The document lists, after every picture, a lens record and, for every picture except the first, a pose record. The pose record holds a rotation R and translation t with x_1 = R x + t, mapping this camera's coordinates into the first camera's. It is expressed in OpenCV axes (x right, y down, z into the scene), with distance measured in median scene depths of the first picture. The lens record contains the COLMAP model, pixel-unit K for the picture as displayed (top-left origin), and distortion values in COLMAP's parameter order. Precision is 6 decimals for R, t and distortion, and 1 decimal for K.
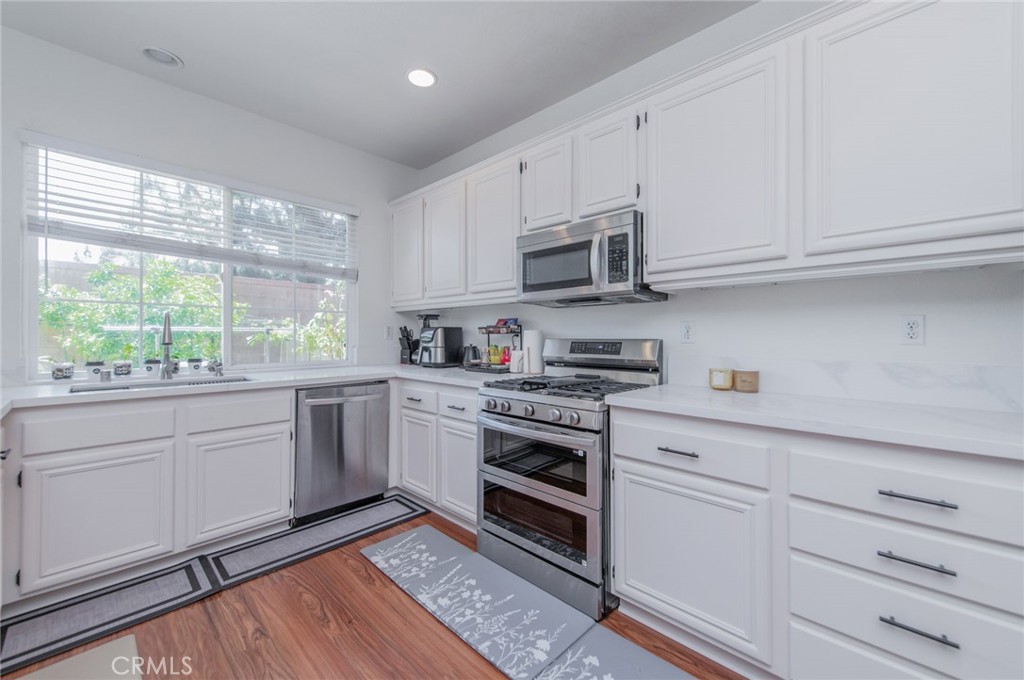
lens RADIAL K [[401.1, 0, 512.8], [0, 401.1, 335.6], [0, 0, 1]] dist [0.012475, -0.003122]
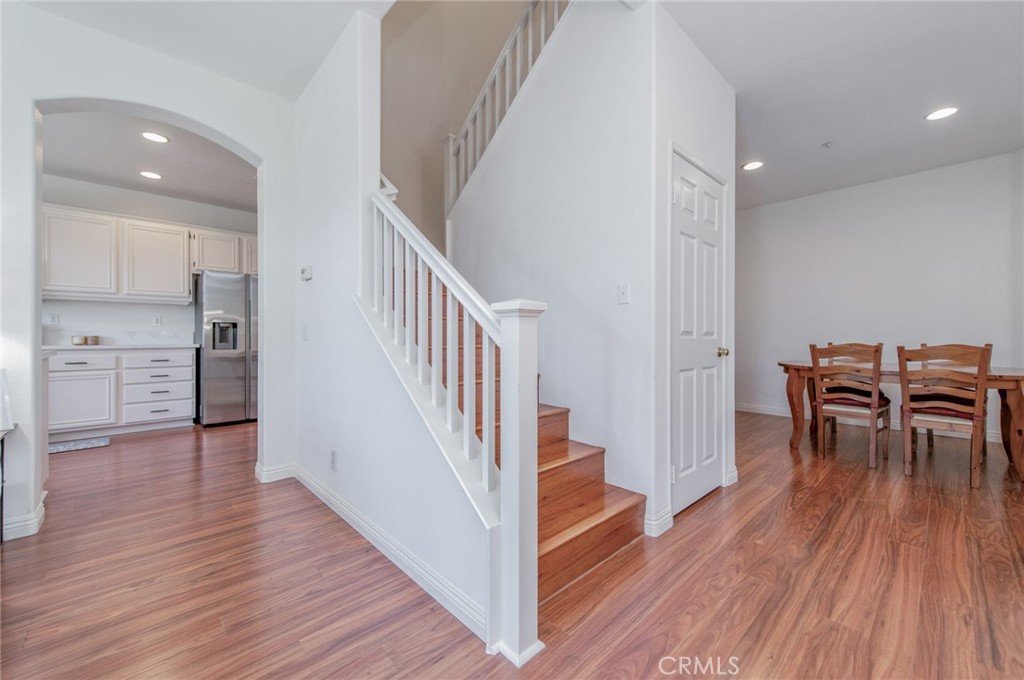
lens RADIAL K [[401.1, 0, 511.7], [0, 401.1, 335.0], [0, 0, 1]] dist [0.012475, -0.003122]
pose [[0.055655, 0.003233, 0.998445, -1.325216], [-0.004508, 0.999985, -0.002986, 0.059491], [-0.998440, -0.004335, 0.055669, -1.281521]]
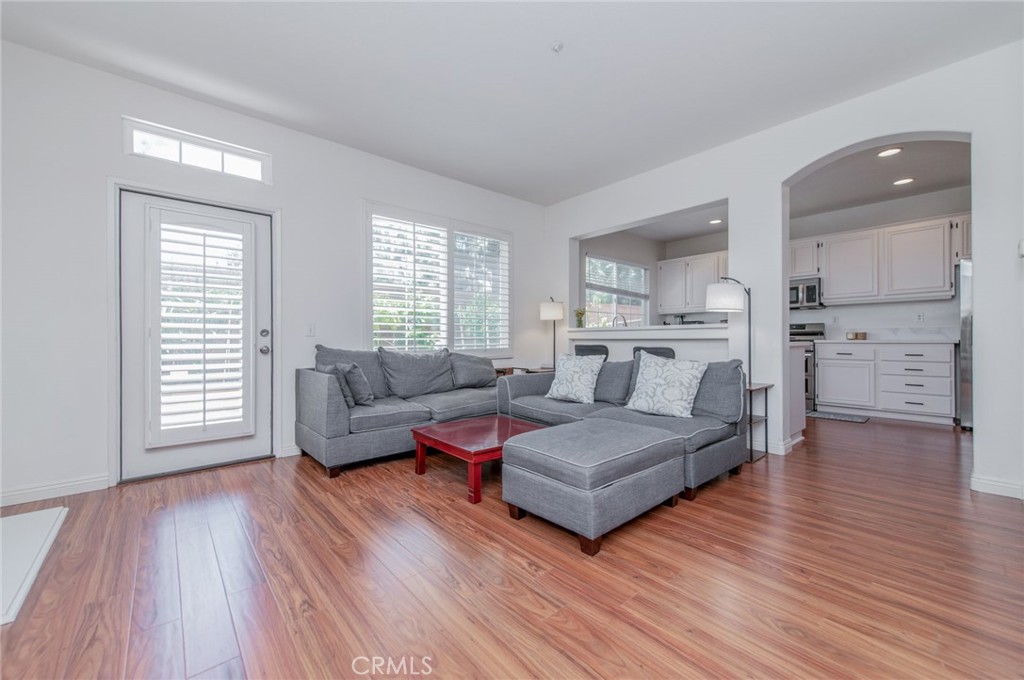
lens RADIAL K [[401.1, 0, 511.4], [0, 401.1, 339.0], [0, 0, 1]] dist [0.012475, -0.003122]
pose [[0.995618, -0.005679, -0.093340, -1.304226], [0.006278, 0.999962, 0.006121, 0.077619], [0.093302, -0.006681, 0.995615, -1.679499]]
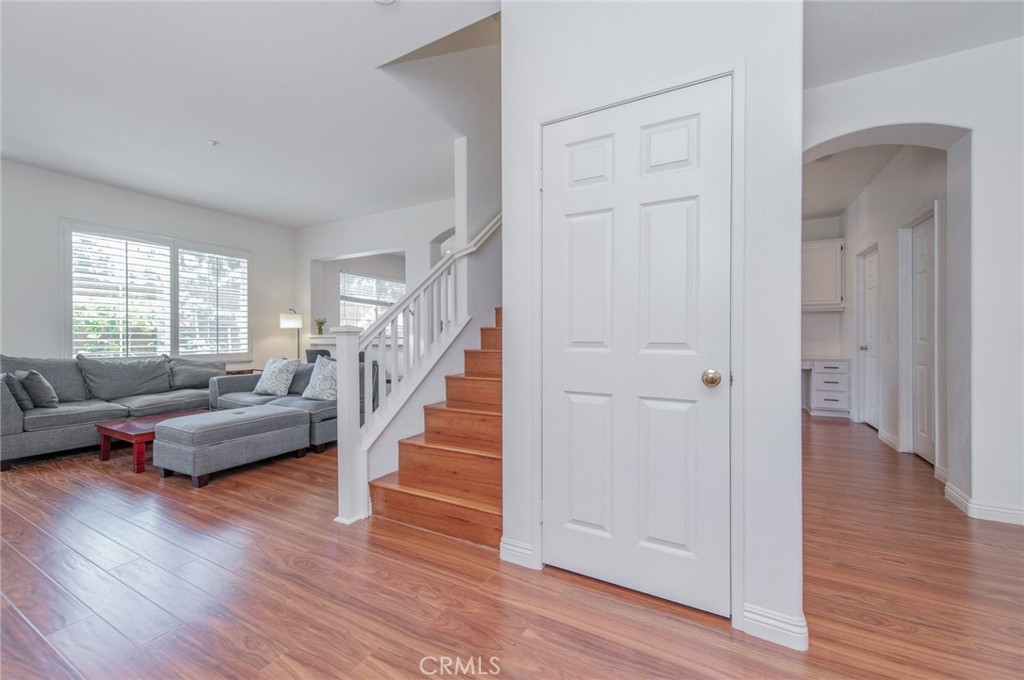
lens RADIAL K [[401.1, 0, 515.7], [0, 401.1, 337.7], [0, 0, 1]] dist [0.012475, -0.003122]
pose [[0.962388, -0.004579, 0.271640, -0.630340], [0.002090, 0.999953, 0.009450, 0.028992], [-0.271671, -0.008527, 0.962352, -2.348190]]
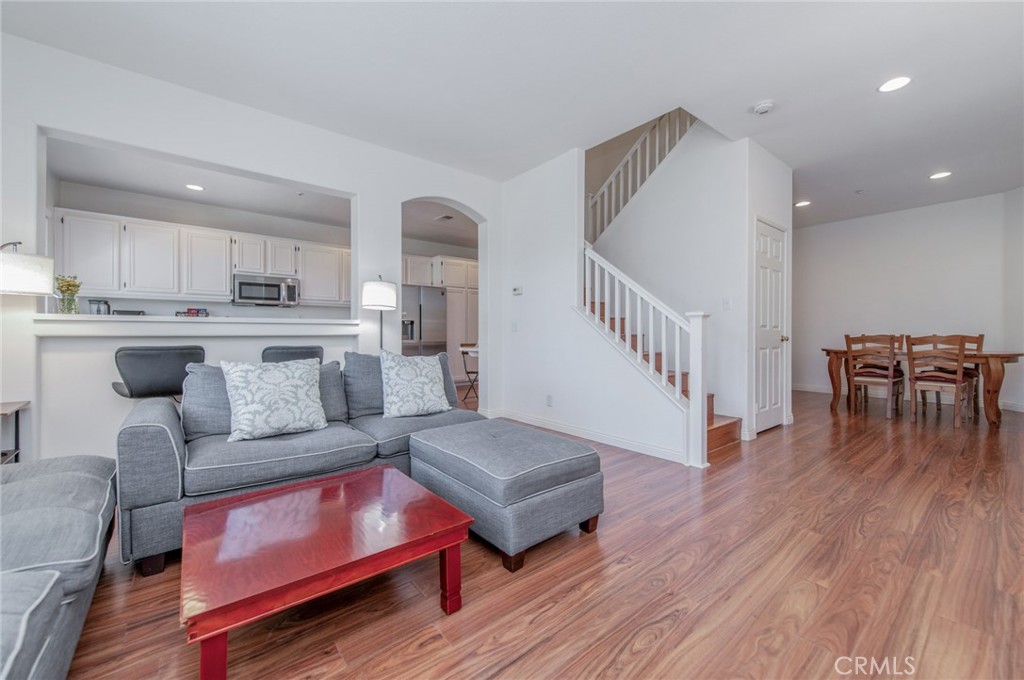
lens RADIAL K [[401.1, 0, 516.9], [0, 401.1, 335.2], [0, 0, 1]] dist [0.012475, -0.003122]
pose [[0.123039, -0.007123, 0.992376, -2.078004], [-0.002940, 0.999967, 0.007542, 0.076786], [-0.992397, -0.003845, 0.123014, -0.857420]]
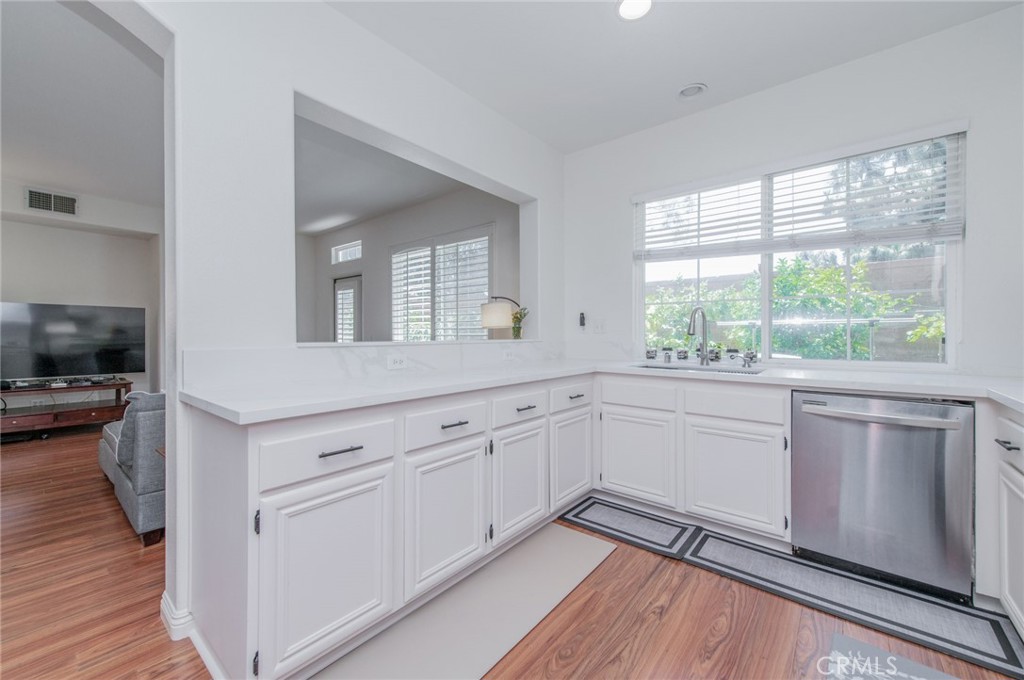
lens RADIAL K [[401.1, 0, 514.9], [0, 401.1, 335.2], [0, 0, 1]] dist [0.012475, -0.003122]
pose [[0.077676, 0.002072, -0.996976, 0.256354], [0.002479, 0.999994, 0.002271, 0.017976], [0.996976, -0.002648, 0.077671, 0.377224]]
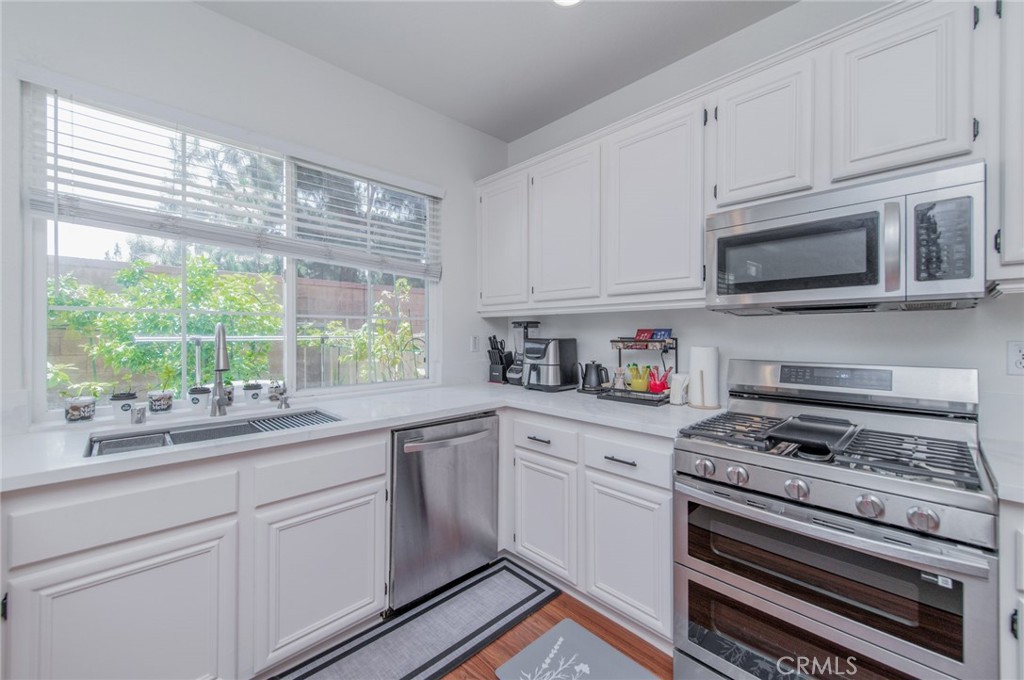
lens RADIAL K [[401.1, 0, 514.7], [0, 401.1, 335.5], [0, 0, 1]] dist [0.012475, -0.003122]
pose [[0.999366, 0.001014, -0.035587, -0.303367], [-0.000848, 0.999989, 0.004666, -0.041552], [0.035592, -0.004633, 0.999356, 0.297906]]
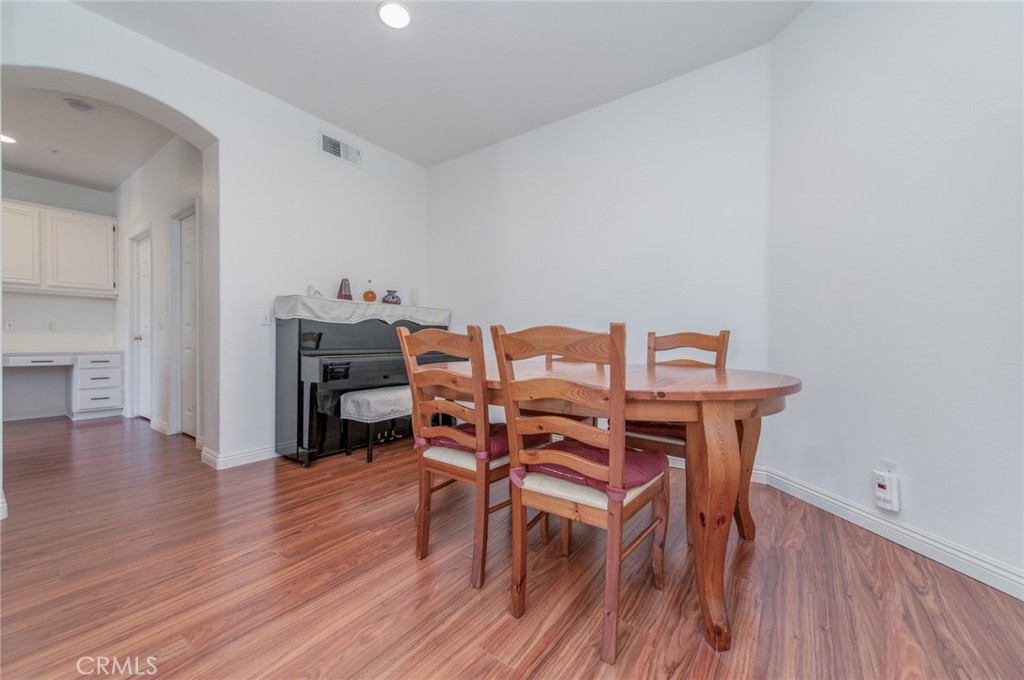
lens RADIAL K [[401.1, 0, 512.7], [0, 401.1, 341.1], [0, 0, 1]] dist [0.012475, -0.003122]
pose [[-0.144111, -0.010104, 0.989510, -0.541935], [-0.010057, 0.999911, 0.008746, 0.101814], [-0.989510, -0.008691, -0.144200, -2.365720]]
